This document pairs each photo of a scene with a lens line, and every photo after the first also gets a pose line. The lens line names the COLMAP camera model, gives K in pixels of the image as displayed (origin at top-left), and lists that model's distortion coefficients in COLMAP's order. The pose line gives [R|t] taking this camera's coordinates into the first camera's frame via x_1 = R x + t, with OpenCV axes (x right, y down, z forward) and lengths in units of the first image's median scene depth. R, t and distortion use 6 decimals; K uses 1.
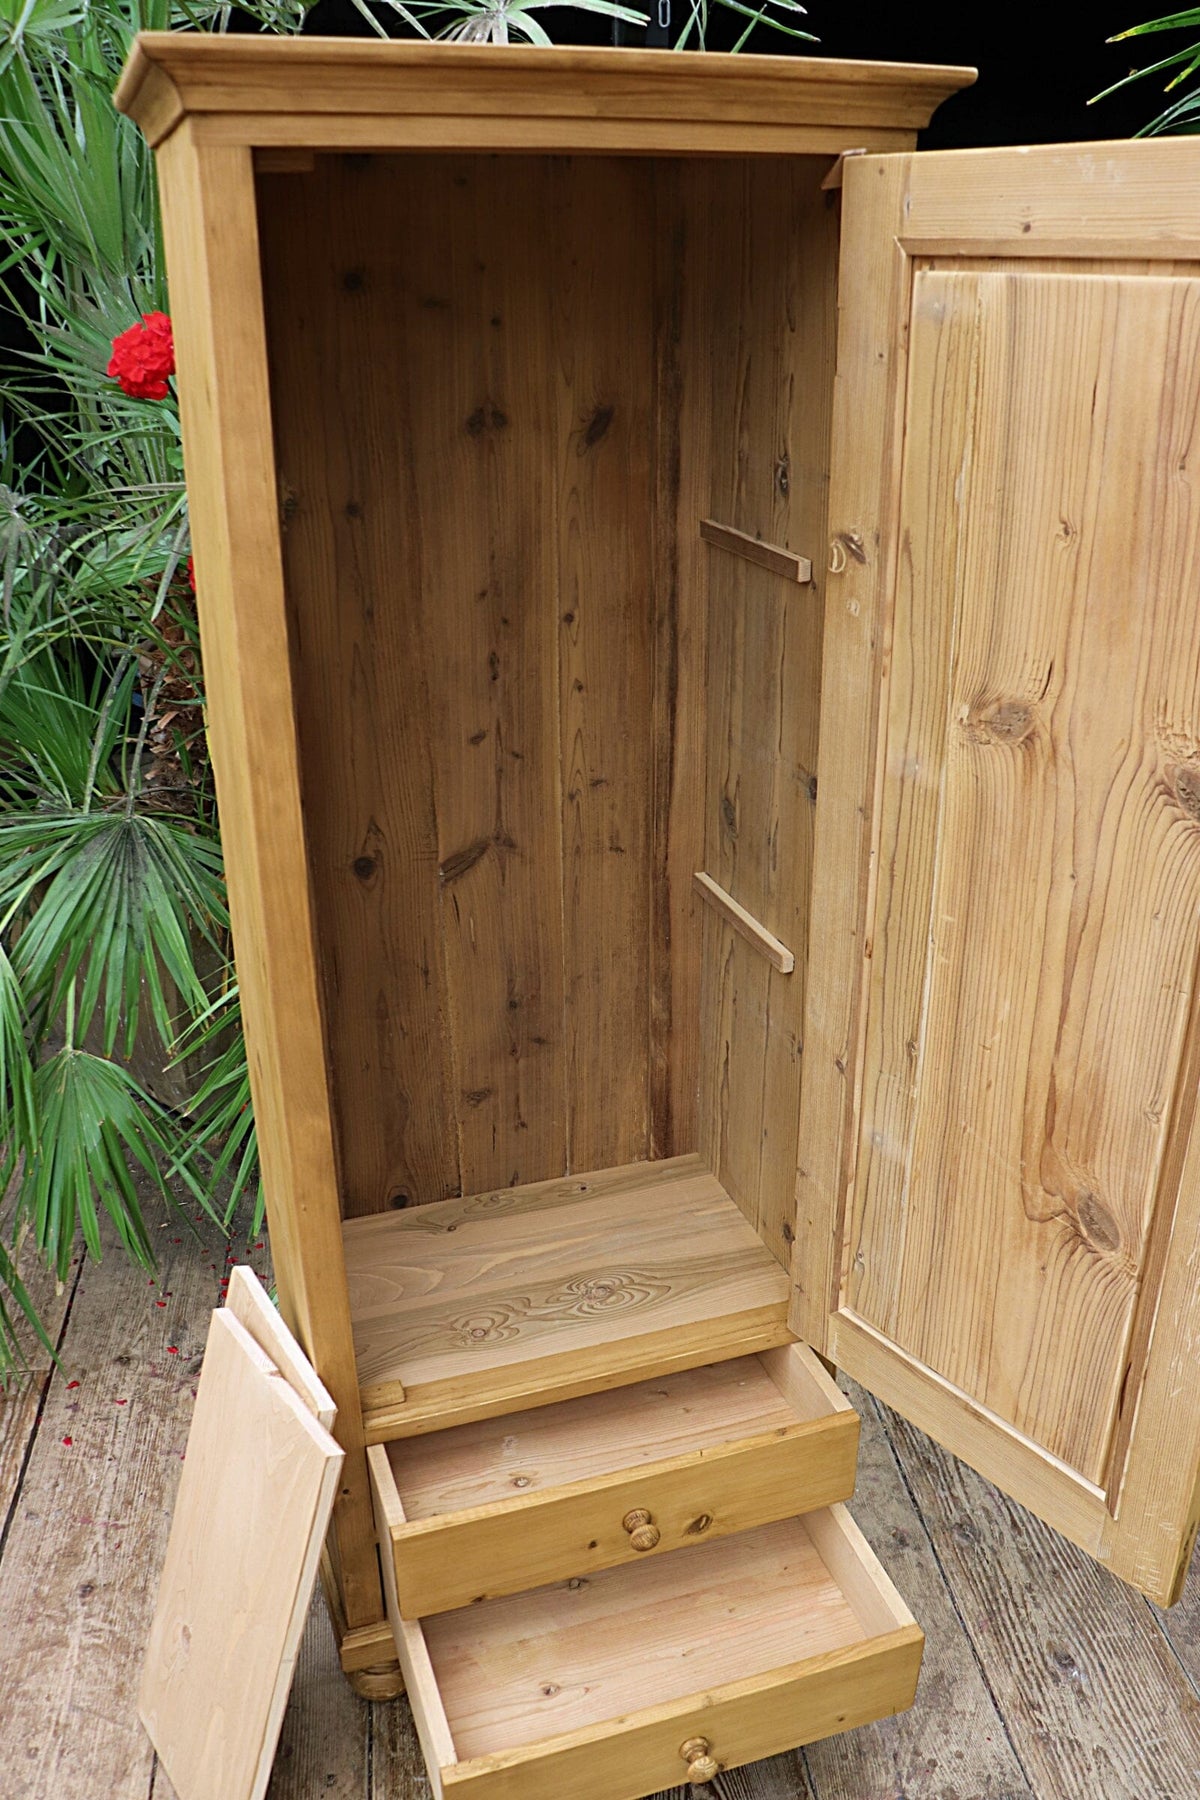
lens RADIAL K [[1554.1, 0, 601.2], [0, 1554.1, 894.6], [0, 0, 1]] dist [-0.179256, 0.172717]
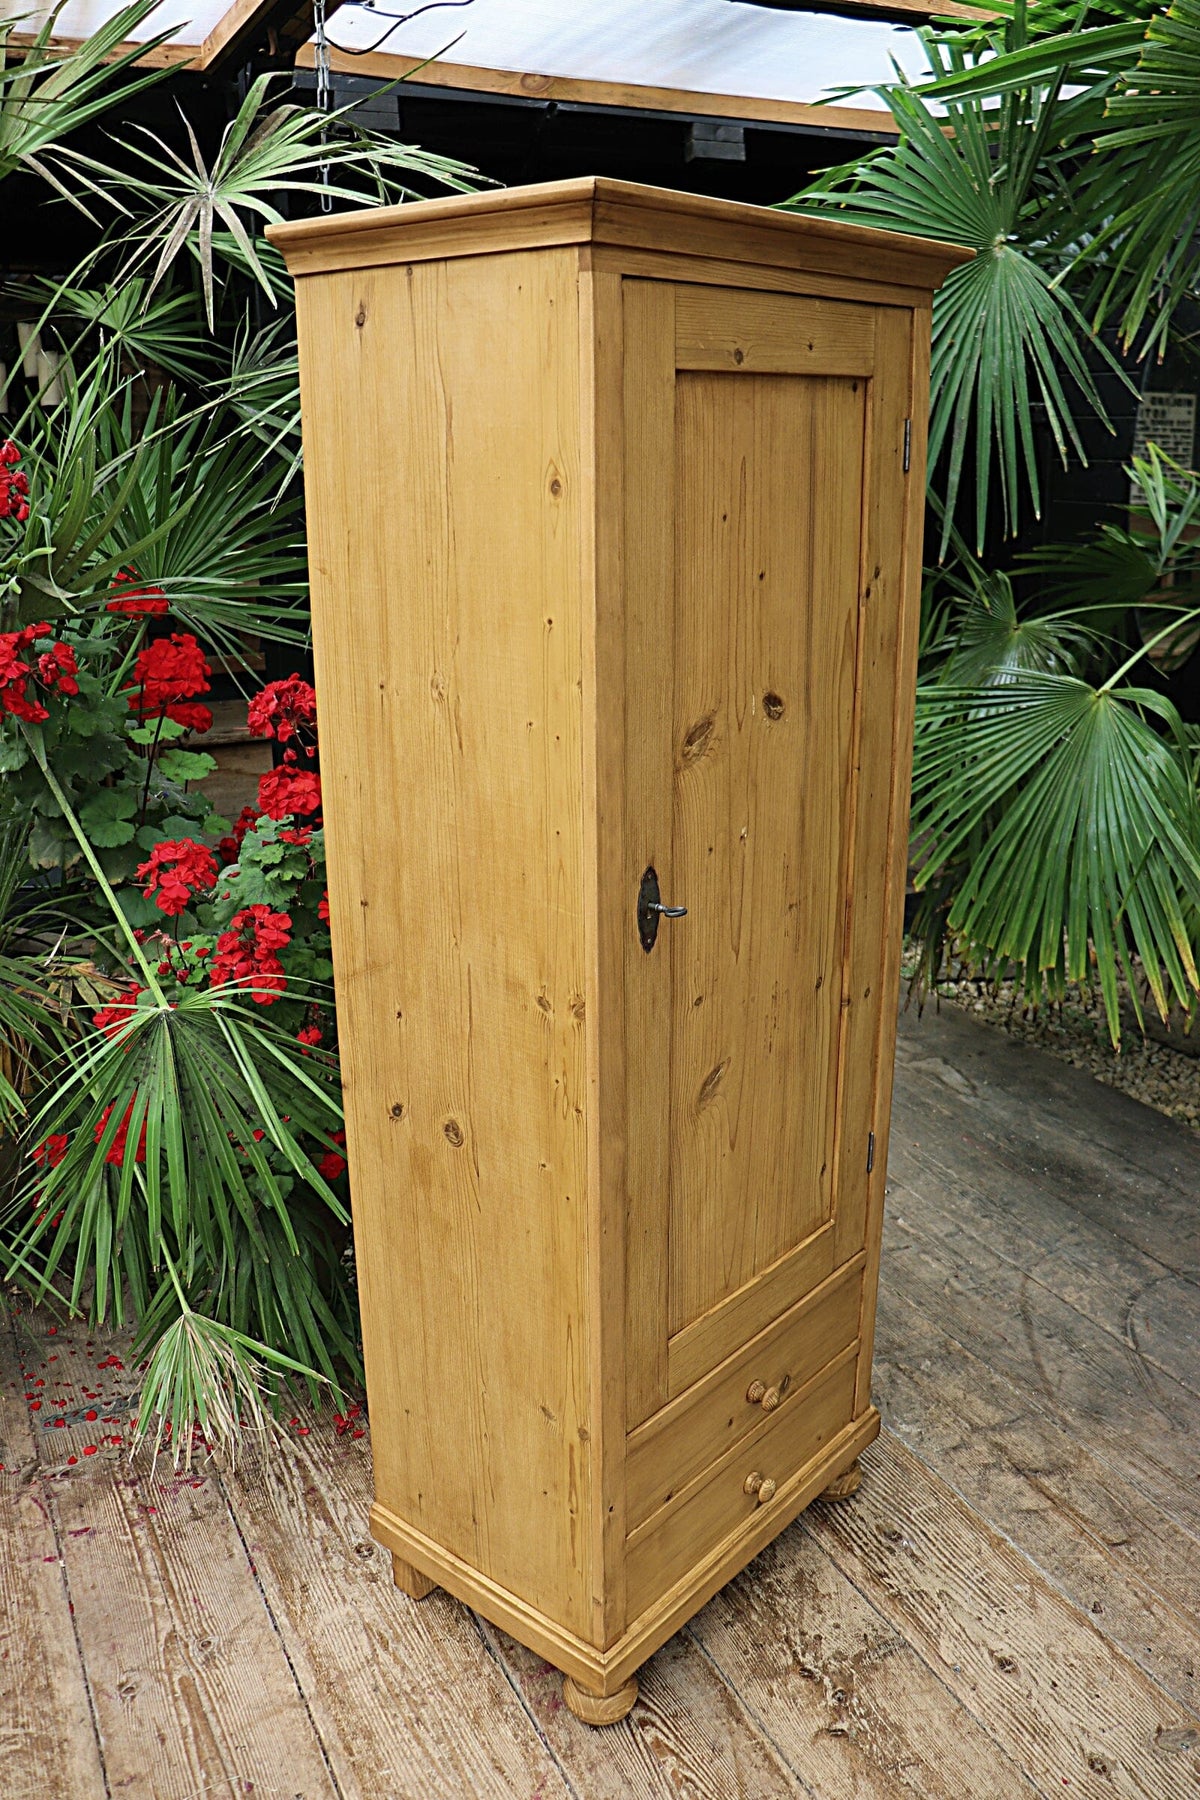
lens RADIAL K [[1520.1, 0, 610.0], [0, 1520.1, 878.3], [0, 0, 1]] dist [-0.180311, 0.175138]
pose [[0.943457, -0.098230, 0.316607, -0.220001], [0.132482, 0.987228, -0.088488, 0.074226], [-0.303872, 0.125429, 0.944420, -0.097590]]
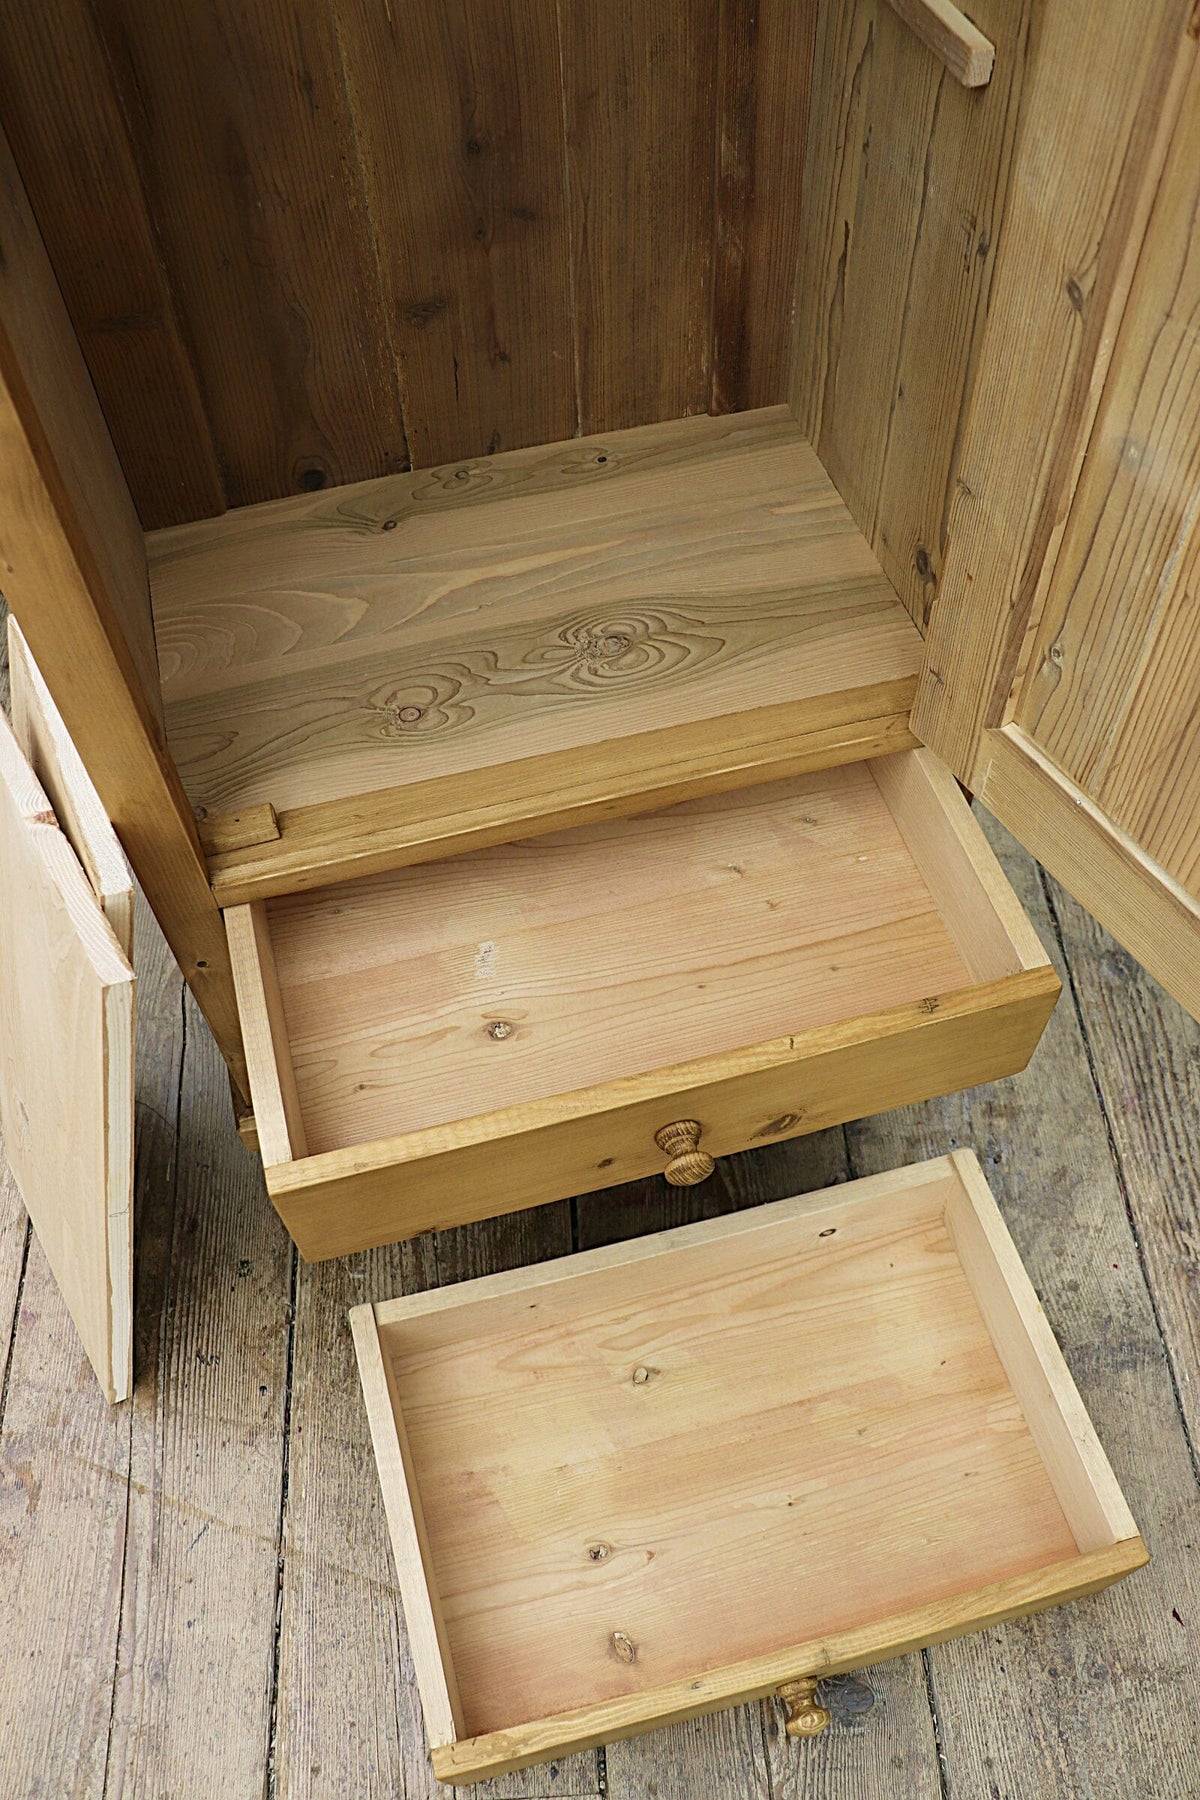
lens RADIAL K [[1485.6, 0, 593.7], [0, 1485.6, 905.8], [0, 0, 1]] dist [-0.177562, 0.143907]
pose [[0.996777, 0.047524, -0.064627, 0.036430], [-0.006751, 0.852467, 0.522737, 0.036082], [0.079935, -0.520616, 0.850041, 0.438563]]
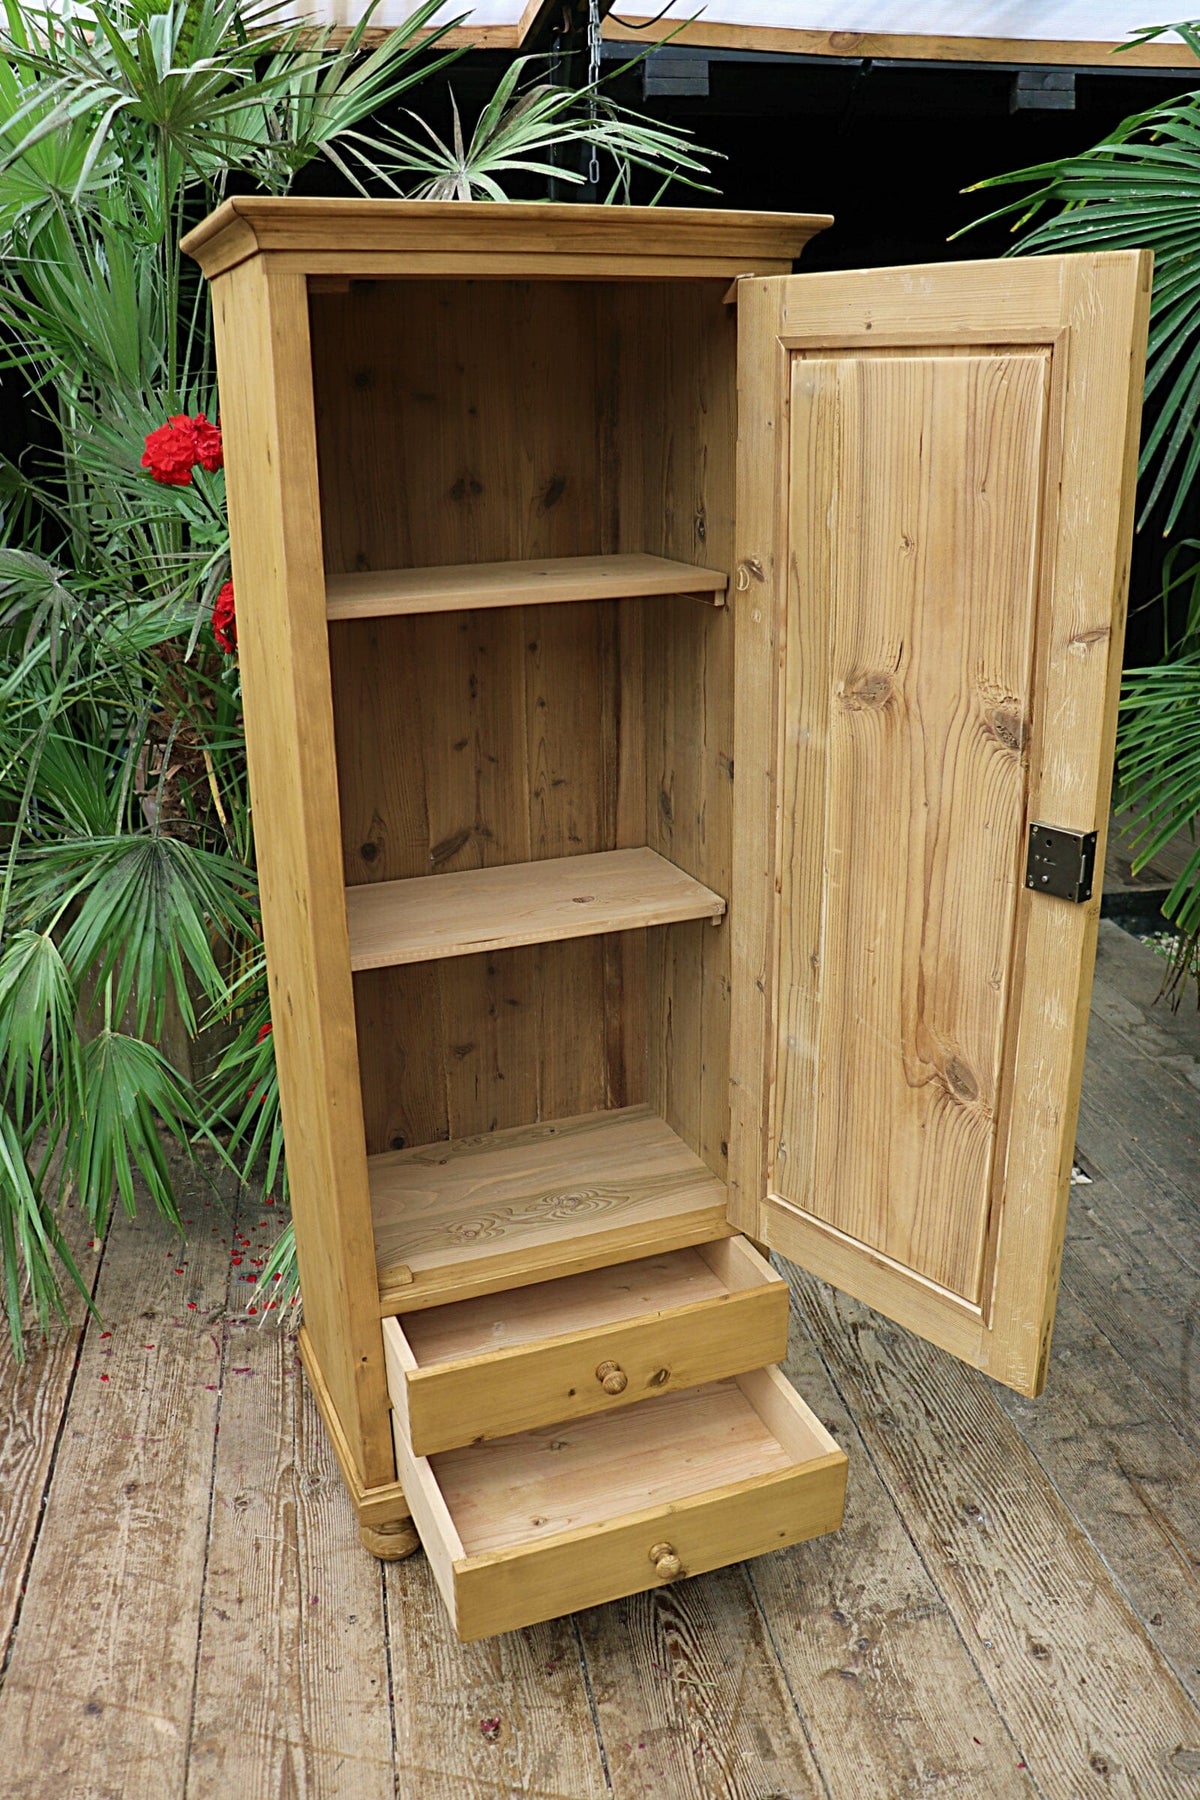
lens RADIAL K [[1532.1, 0, 593.7], [0, 1532.1, 883.9], [0, 0, 1]] dist [-0.175821, 0.167151]
pose [[0.999144, -0.021686, 0.035217, -0.018781], [0.024468, 0.996446, -0.080596, 0.108006], [-0.033344, 0.081389, 0.996125, -0.202638]]
